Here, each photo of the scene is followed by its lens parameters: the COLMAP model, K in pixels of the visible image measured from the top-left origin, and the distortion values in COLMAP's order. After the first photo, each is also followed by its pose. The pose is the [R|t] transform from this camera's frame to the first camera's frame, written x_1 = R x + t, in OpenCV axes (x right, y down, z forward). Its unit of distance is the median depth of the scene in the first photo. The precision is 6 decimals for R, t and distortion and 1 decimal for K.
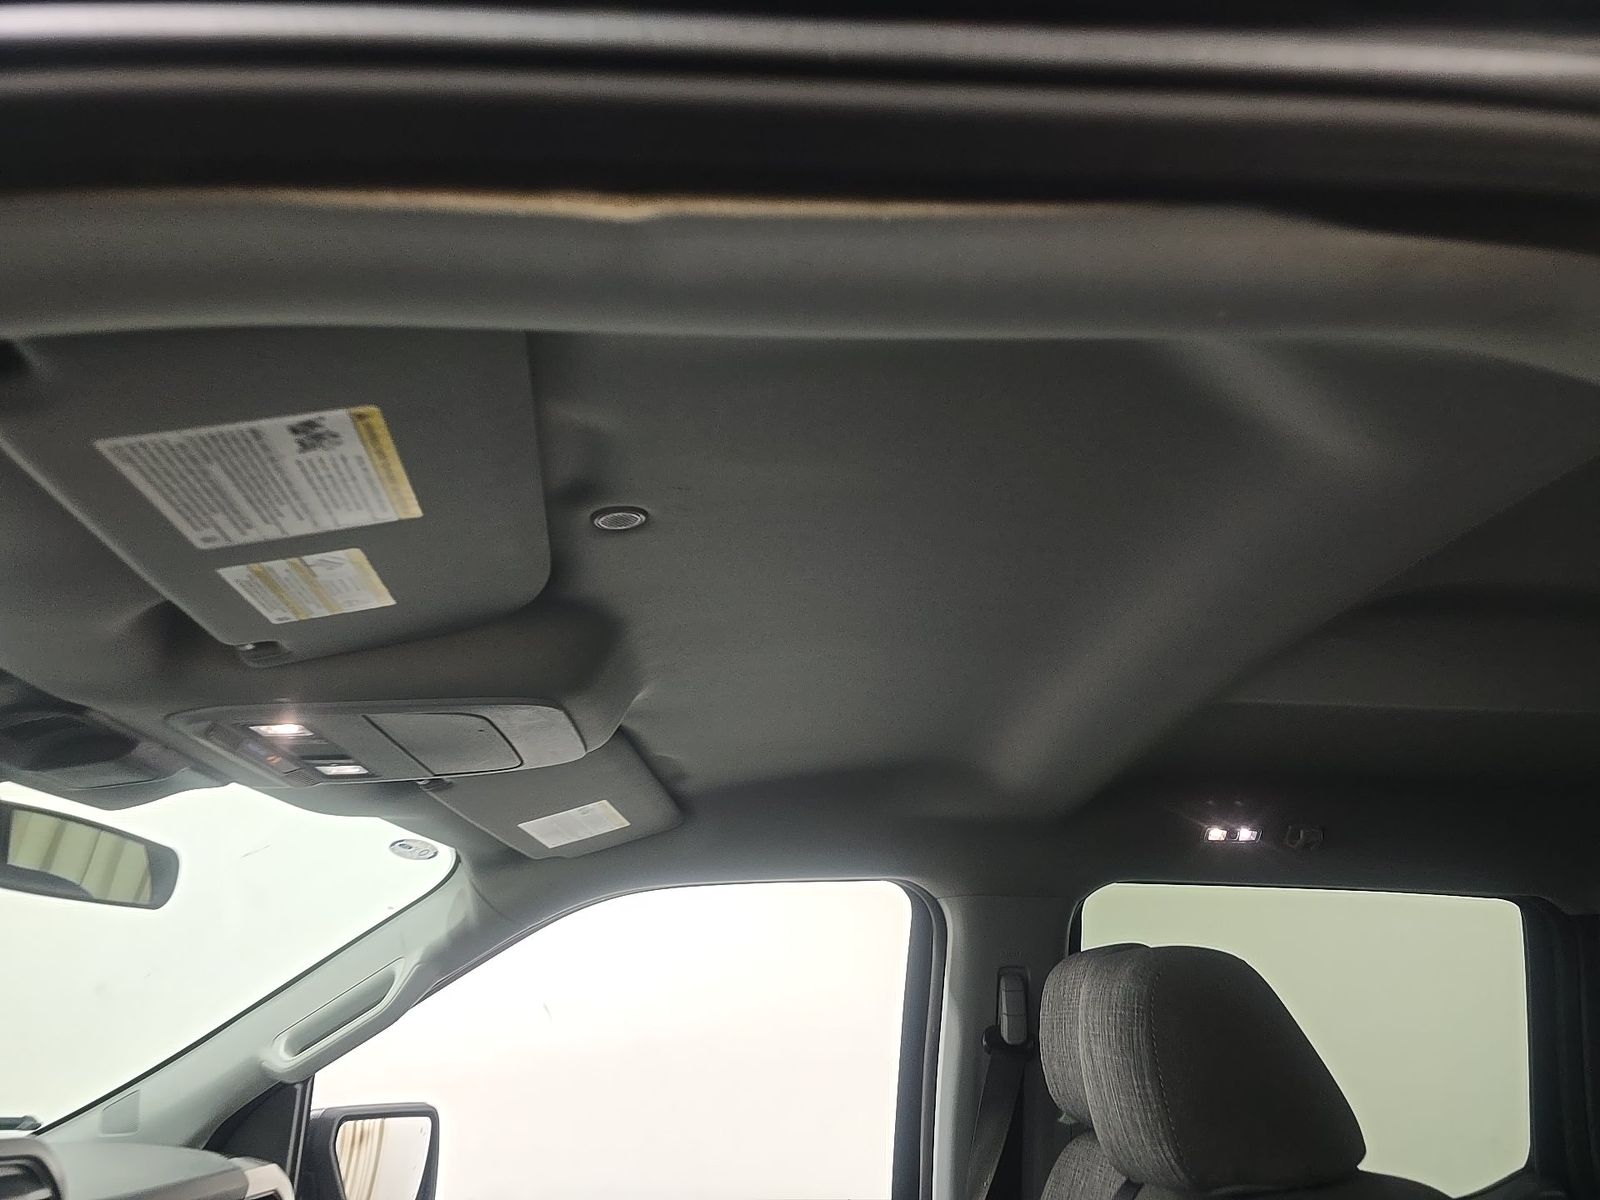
lens RADIAL K [[1049.0, 0, 794.3], [0, 1049.0, 606.8], [0, 0, 1]] dist [0.009979, 0.002055]
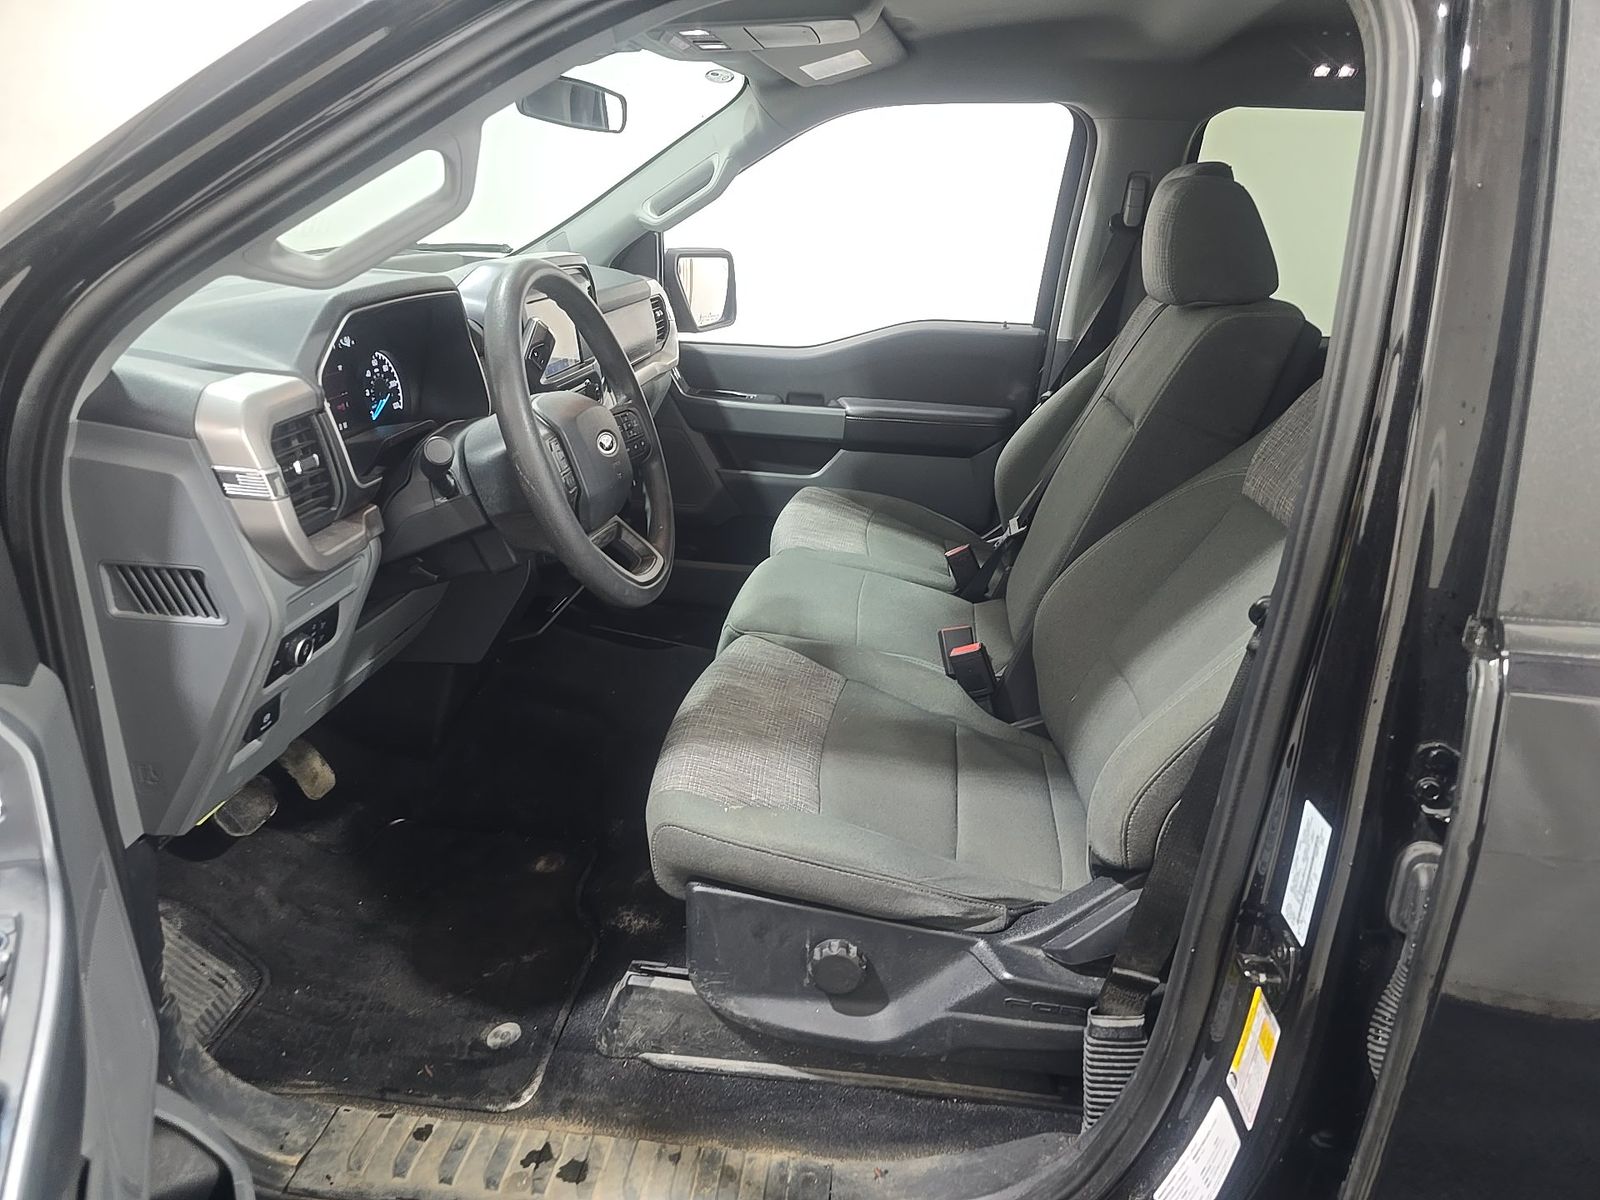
lens RADIAL K [[1049.0, 0, 794.3], [0, 1049.0, 606.8], [0, 0, 1]] dist [0.009979, 0.002055]
pose [[0.984622, 0.093397, -0.147639, 0.018523], [0.031864, 0.734915, 0.677410, -0.202395], [0.171770, -0.671697, 0.720637, -0.494784]]
